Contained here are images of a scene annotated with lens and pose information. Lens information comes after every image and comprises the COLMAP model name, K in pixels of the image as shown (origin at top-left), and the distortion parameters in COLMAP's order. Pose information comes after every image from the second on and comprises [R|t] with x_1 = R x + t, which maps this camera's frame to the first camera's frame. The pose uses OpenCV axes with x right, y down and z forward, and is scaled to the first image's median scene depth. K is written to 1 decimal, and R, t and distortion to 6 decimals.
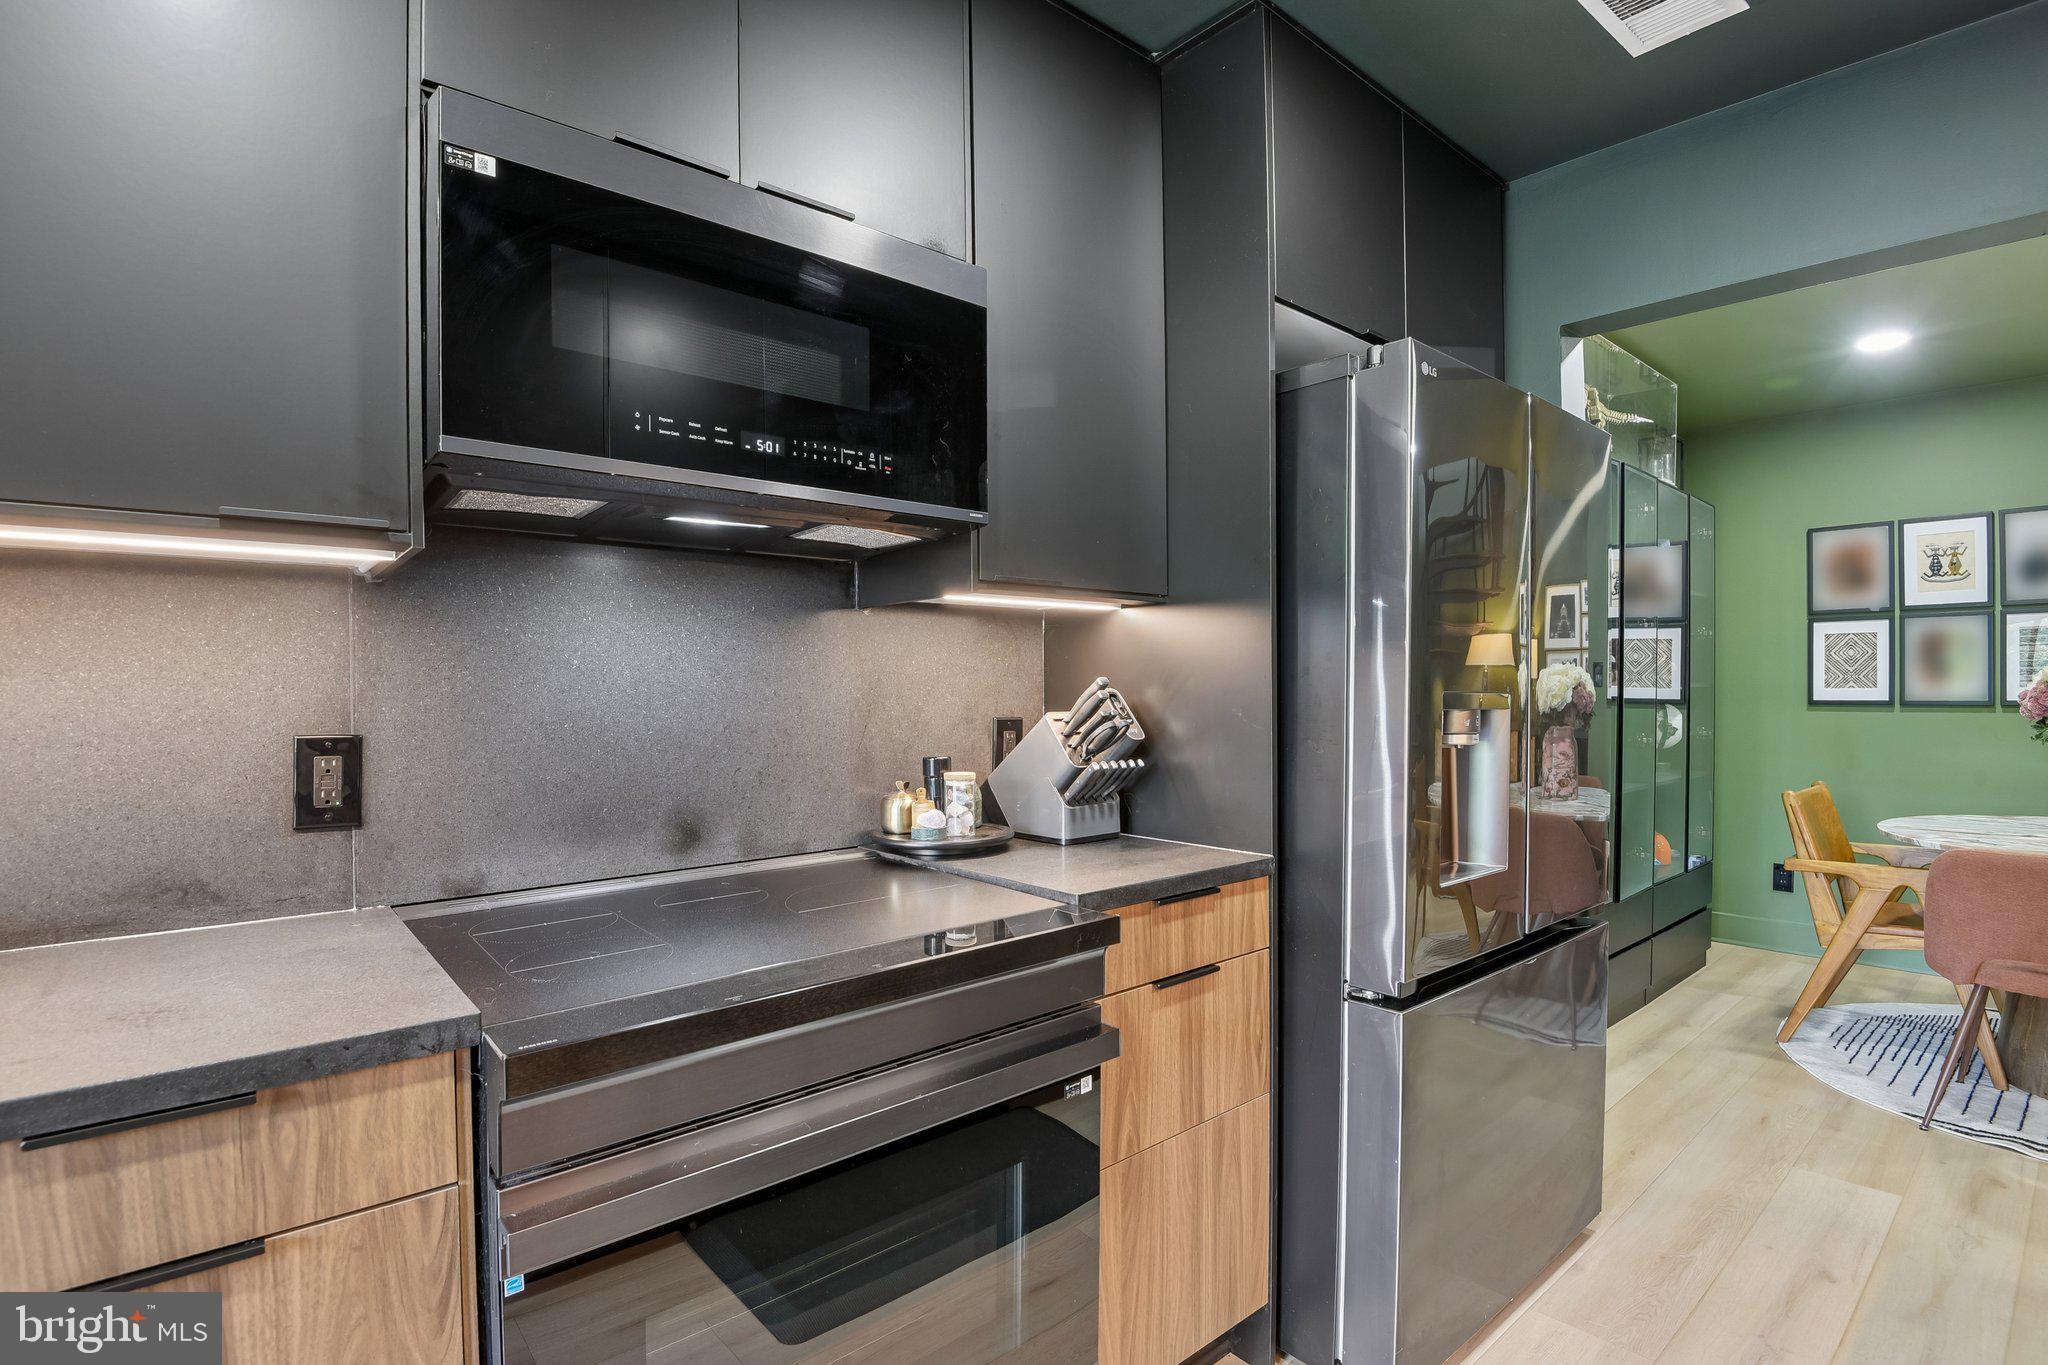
lens RADIAL K [[971.6, 0, 1055.0], [0, 971.6, 678.7], [0, 0, 1]] dist [-0.010957, -0.016161]
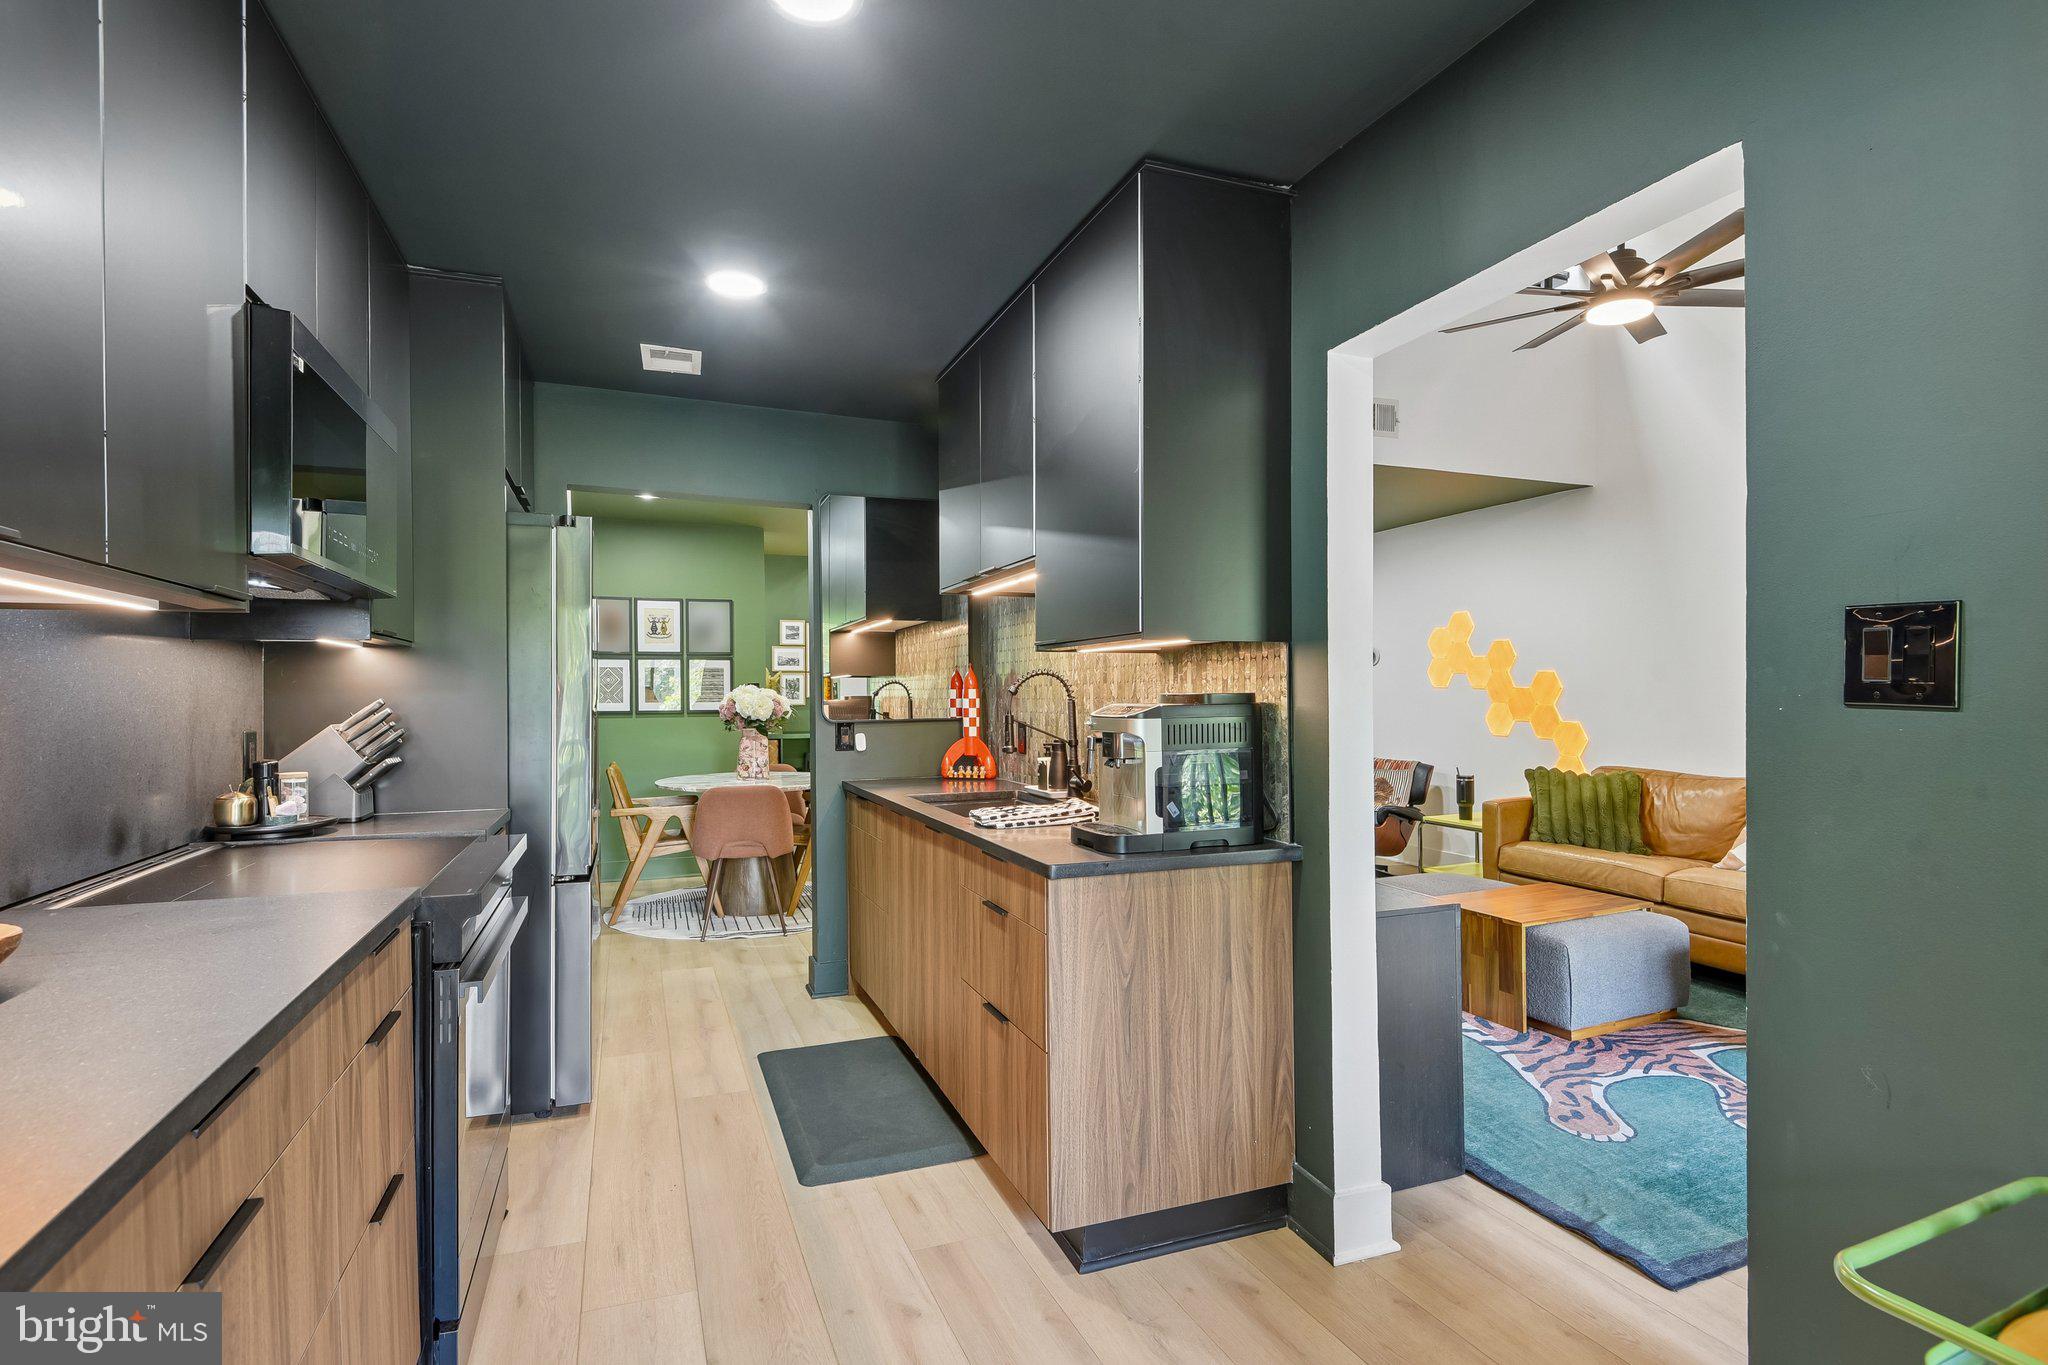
lens RADIAL K [[954.9, 0, 1009.9], [0, 954.9, 694.4], [0, 0, 1]] dist [-0.016716, -0.000521]
pose [[0.342951, 0.005141, 0.939339, -0.526404], [-0.004527, 0.999982, -0.003820, -0.002617], [-0.939342, -0.002943, 0.342968, -0.174104]]
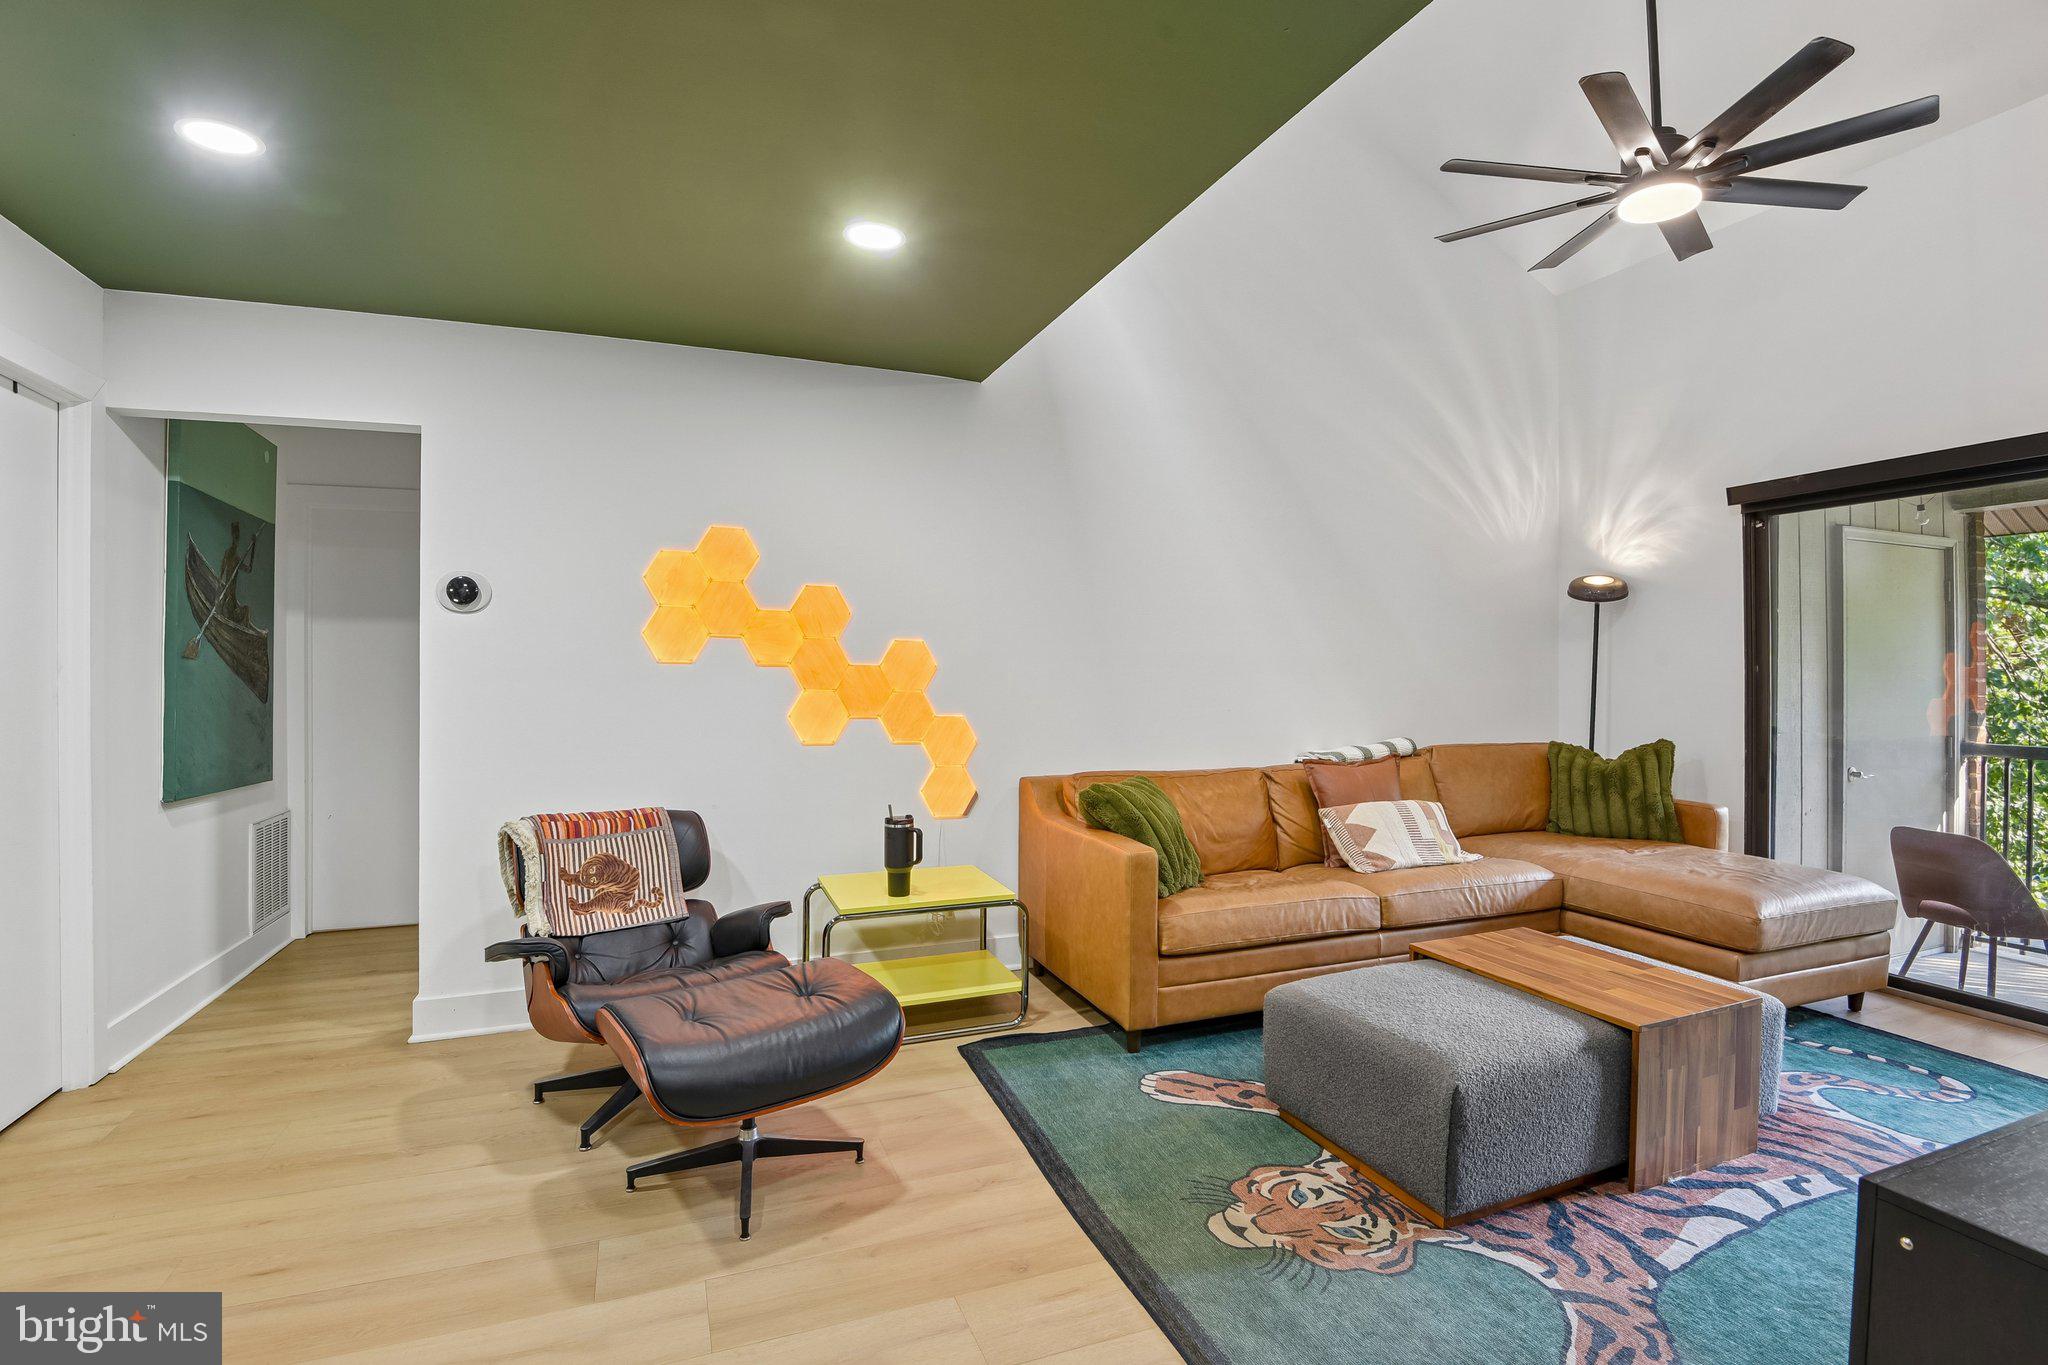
lens RADIAL K [[971.6, 0, 1055.0], [0, 971.6, 678.7], [0, 0, 1]] dist [-0.010957, -0.016161]
pose [[-0.951043, 0.004590, 0.309024, 1.041401], [0.003506, 0.999986, -0.004061, -0.004443], [-0.309038, -0.002778, -0.951045, 0.581485]]
